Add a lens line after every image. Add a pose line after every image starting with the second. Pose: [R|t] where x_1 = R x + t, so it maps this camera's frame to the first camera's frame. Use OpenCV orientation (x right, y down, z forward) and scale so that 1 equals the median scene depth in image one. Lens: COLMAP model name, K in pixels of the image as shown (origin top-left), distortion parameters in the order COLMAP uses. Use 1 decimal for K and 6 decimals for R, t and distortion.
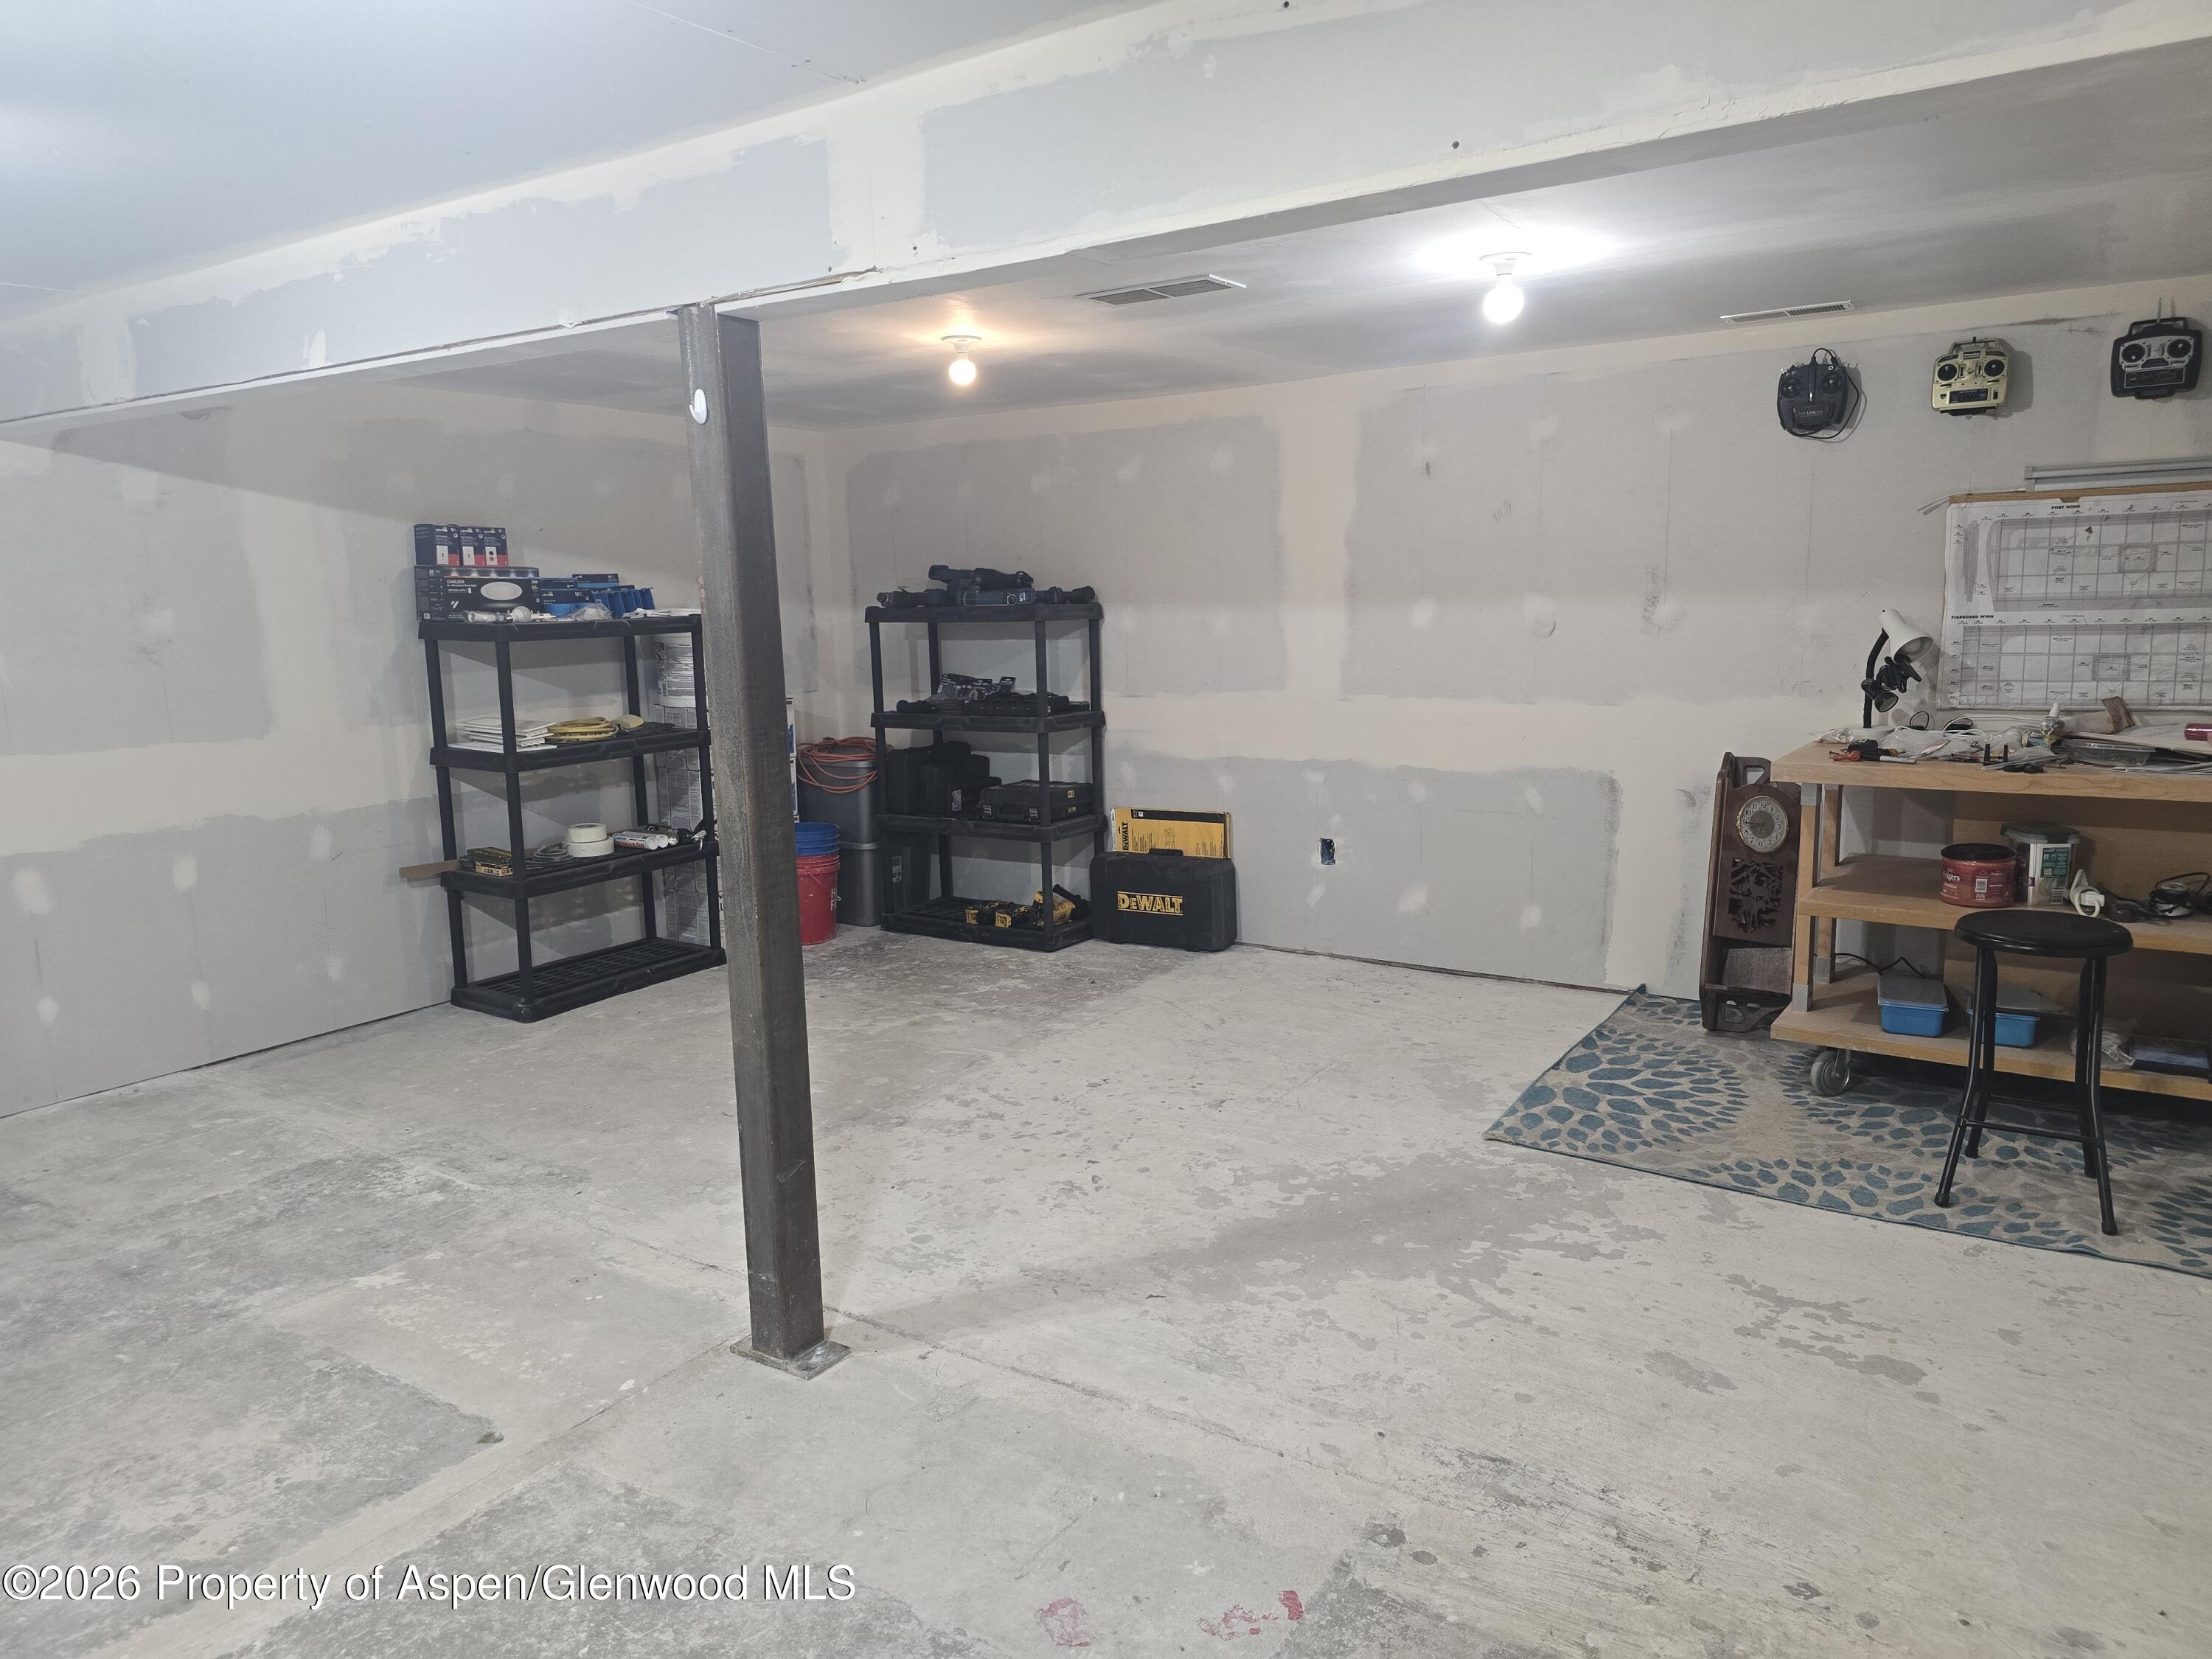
lens RADIAL K [[1473.9, 0, 1115.0], [0, 1473.9, 819.7], [0, 0, 1]] dist [0.070085, -0.061730]
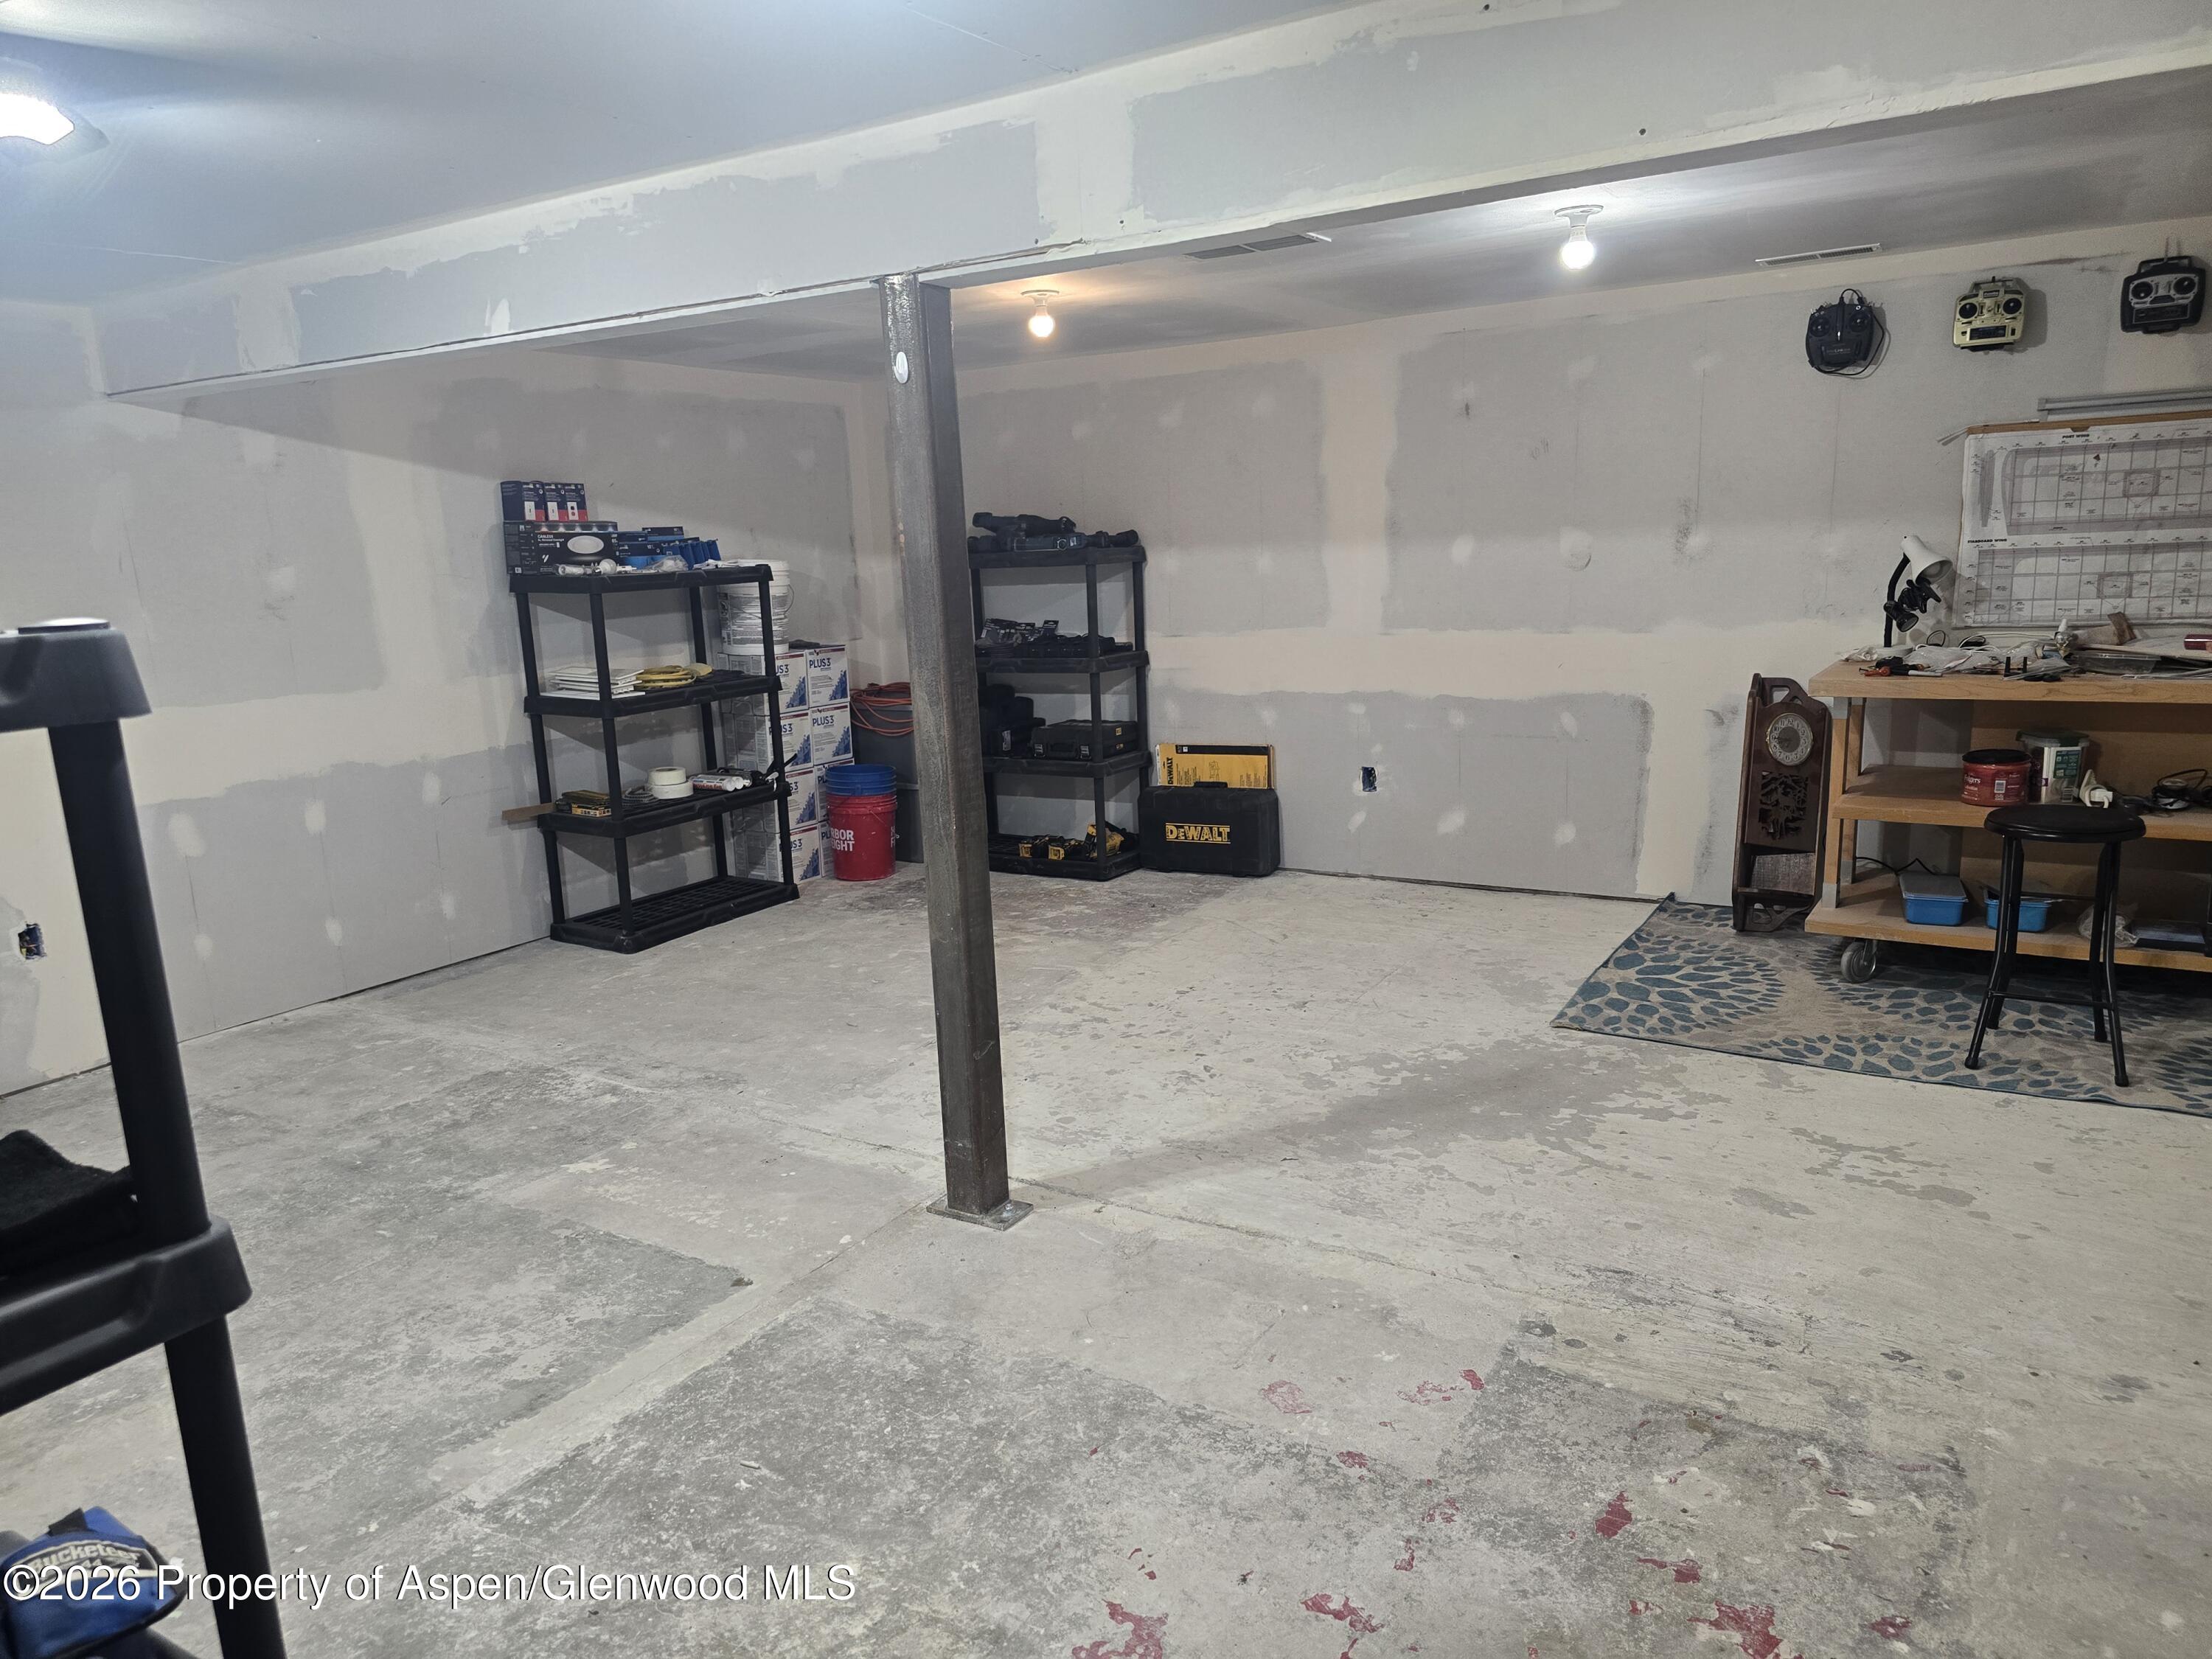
lens RADIAL K [[1473.9, 0, 1103.1], [0, 1473.9, 852.3], [0, 0, 1]] dist [0.070085, -0.061730]
pose [[0.999531, -0.022816, 0.020436, -0.099937], [0.021658, 0.998239, 0.055217, 0.016498], [-0.021660, -0.054749, 0.998265, -0.083714]]
